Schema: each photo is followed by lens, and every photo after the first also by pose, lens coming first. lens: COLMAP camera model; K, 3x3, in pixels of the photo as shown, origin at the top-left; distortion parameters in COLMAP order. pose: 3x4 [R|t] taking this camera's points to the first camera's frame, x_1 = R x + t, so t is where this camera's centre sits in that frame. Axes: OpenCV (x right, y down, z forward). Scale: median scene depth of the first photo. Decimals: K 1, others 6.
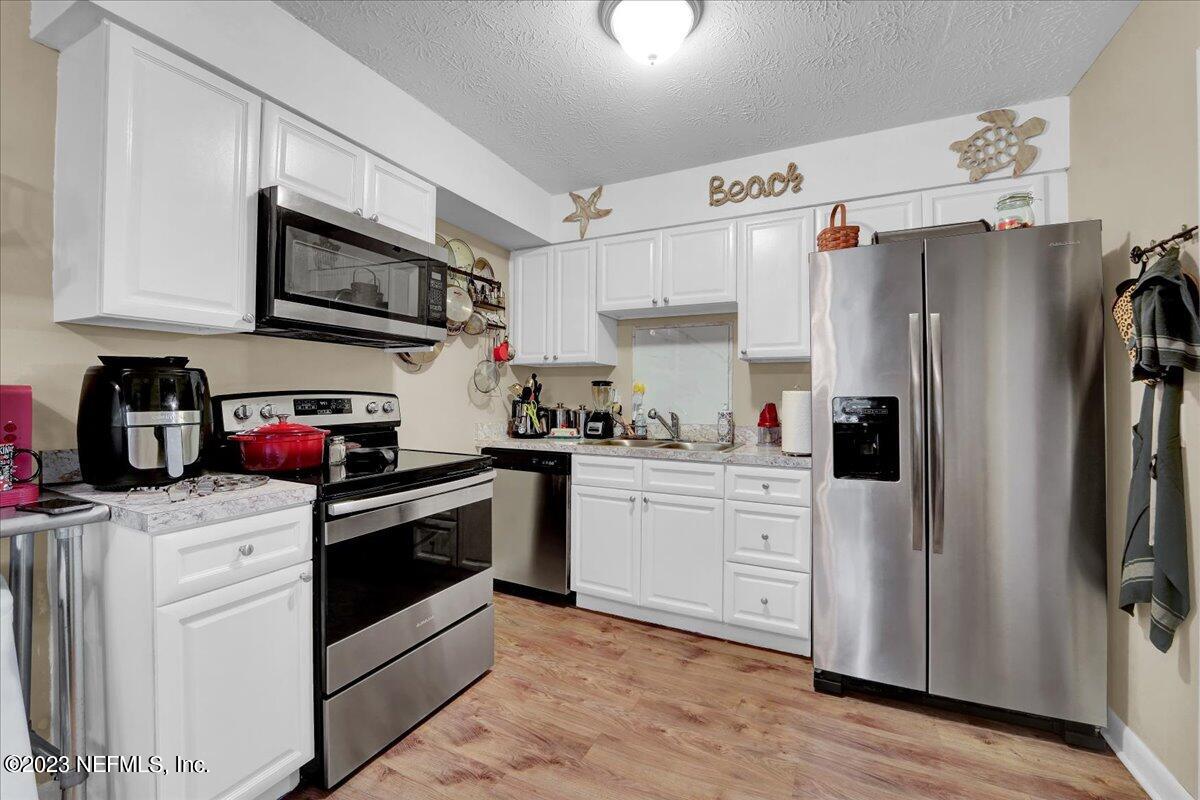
lens RADIAL K [[486.5, 0, 597.4], [0, 486.5, 393.8], [0, 0, 1]] dist [-0.029812, 0.000338]
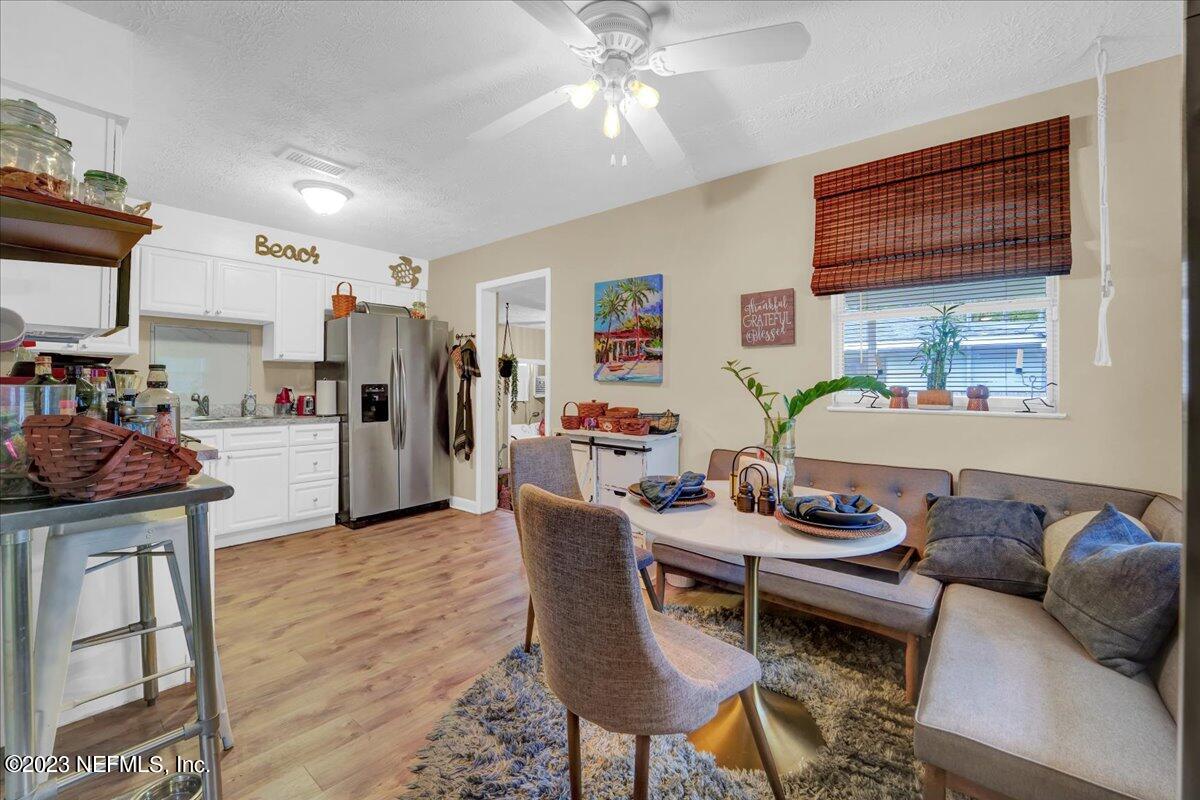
lens RADIAL K [[486.5, 0, 597.4], [0, 486.5, 393.8], [0, 0, 1]] dist [-0.029812, 0.000338]
pose [[0.234529, -0.019773, 0.971908, -1.170782], [-0.005839, 0.999746, 0.021748, -0.002148], [-0.972092, -0.010775, 0.234354, -0.430588]]
